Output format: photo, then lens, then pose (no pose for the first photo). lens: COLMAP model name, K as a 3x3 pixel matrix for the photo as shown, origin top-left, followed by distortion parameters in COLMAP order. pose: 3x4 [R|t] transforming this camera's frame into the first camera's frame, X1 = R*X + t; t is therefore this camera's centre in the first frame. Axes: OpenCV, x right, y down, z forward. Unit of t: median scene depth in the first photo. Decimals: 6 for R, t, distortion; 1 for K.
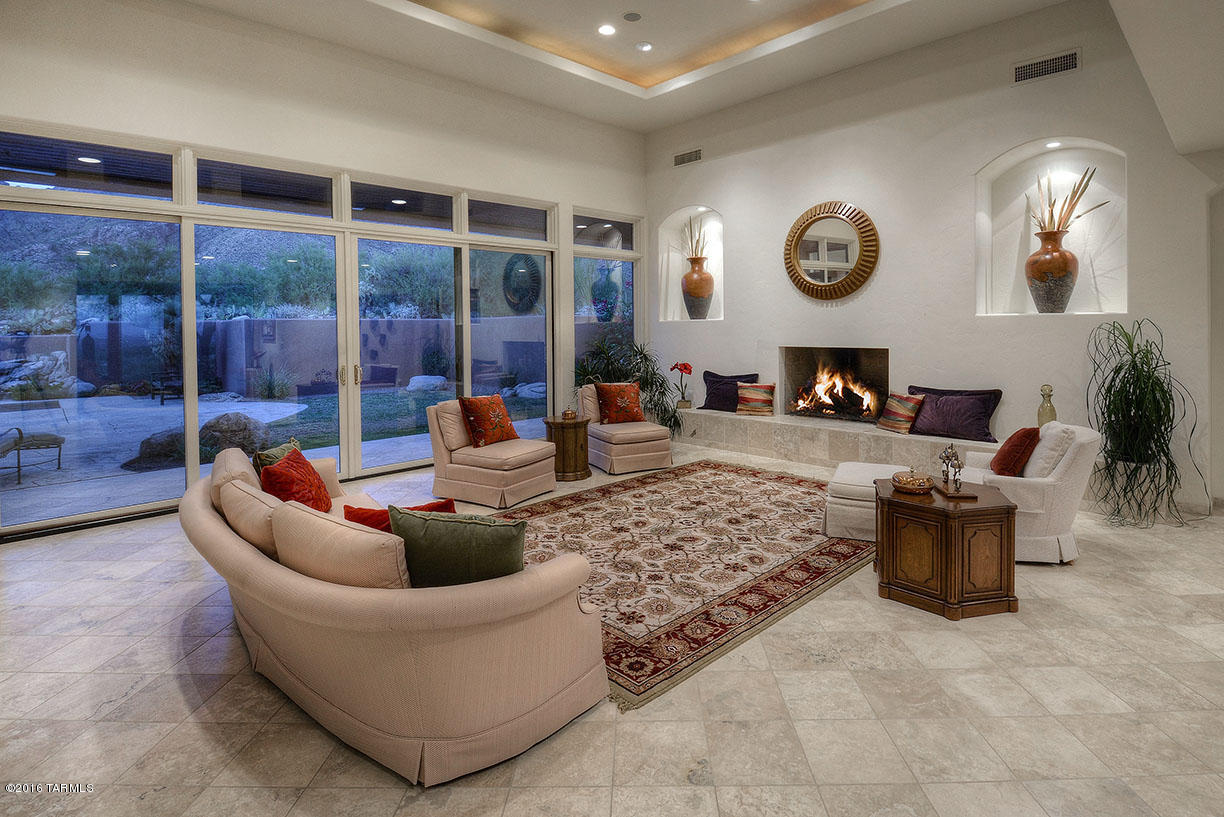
lens RADIAL K [[600.2, 0, 612.0], [0, 600.2, 408.5], [0, 0, 1]] dist [-0.017100, 0.000257]
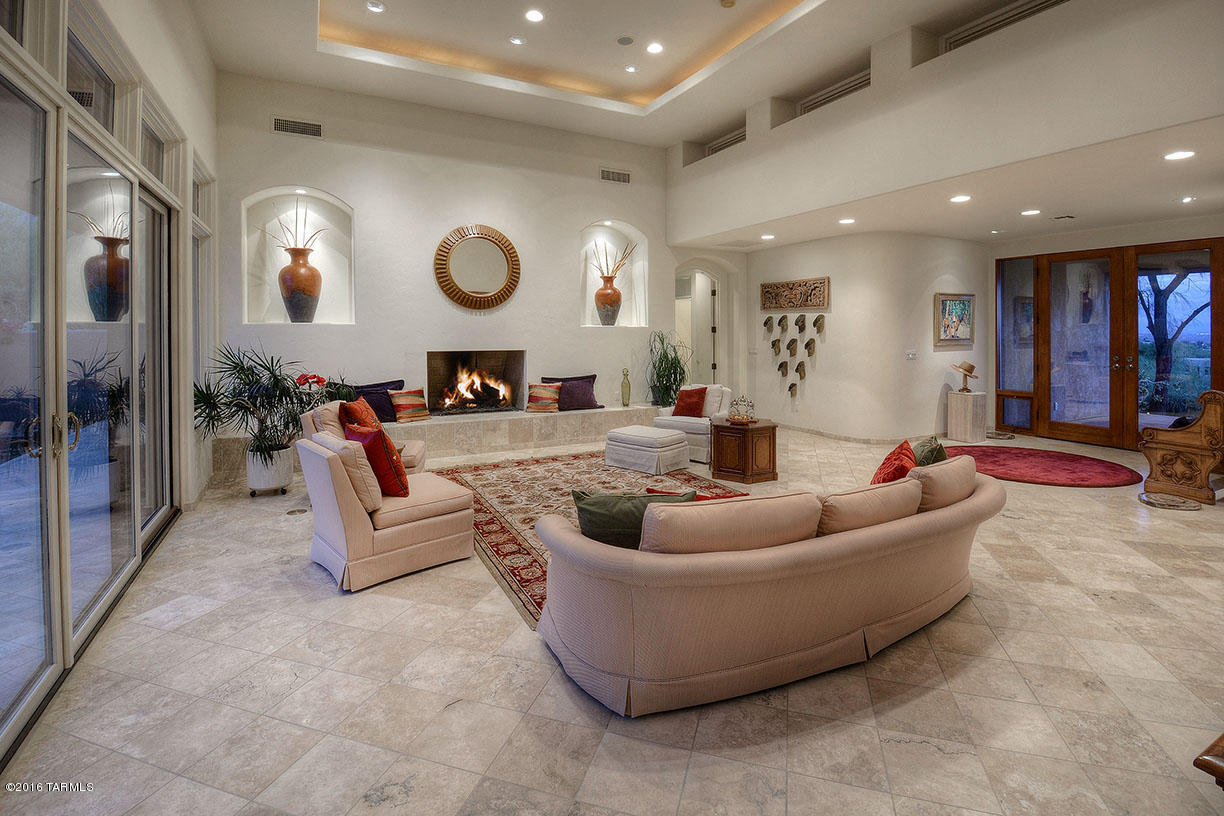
lens RADIAL K [[572.6, 0, 612.6], [0, 572.6, 418.5], [0, 0, 1]] dist [-0.002138, -0.000290]
pose [[0.276665, -0.134953, 0.951443, -0.653555], [0.118925, 0.987287, 0.105456, -0.057118], [-0.953579, 0.083974, 0.289197, 0.441467]]
